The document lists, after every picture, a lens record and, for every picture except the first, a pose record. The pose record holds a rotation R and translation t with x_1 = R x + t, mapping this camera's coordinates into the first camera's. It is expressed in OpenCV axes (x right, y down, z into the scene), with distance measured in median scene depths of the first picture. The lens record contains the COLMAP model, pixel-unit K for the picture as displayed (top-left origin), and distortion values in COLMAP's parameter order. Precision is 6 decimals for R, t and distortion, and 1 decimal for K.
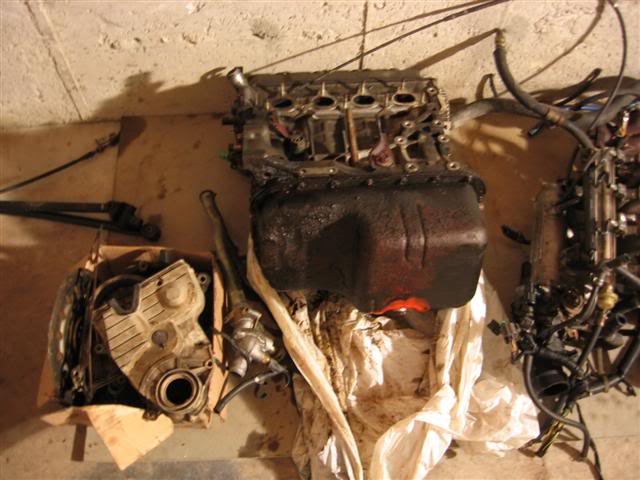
lens RADIAL K [[679.6, 0, 319.9], [0, 679.6, 241.8], [0, 0, 1]] dist [-0.117025, 0.000000]
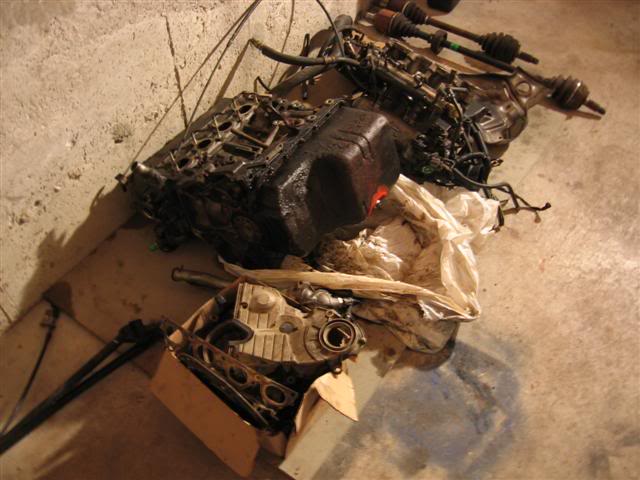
lens RADIAL K [[679.6, 0, 319.1], [0, 679.6, 238.0], [0, 0, 1]] dist [-0.117025, 0.000000]
pose [[0.606713, -0.609853, 0.509882, -0.631160], [0.706044, 0.708134, 0.006848, 0.055903], [-0.365241, 0.355844, 0.860217, -0.076823]]
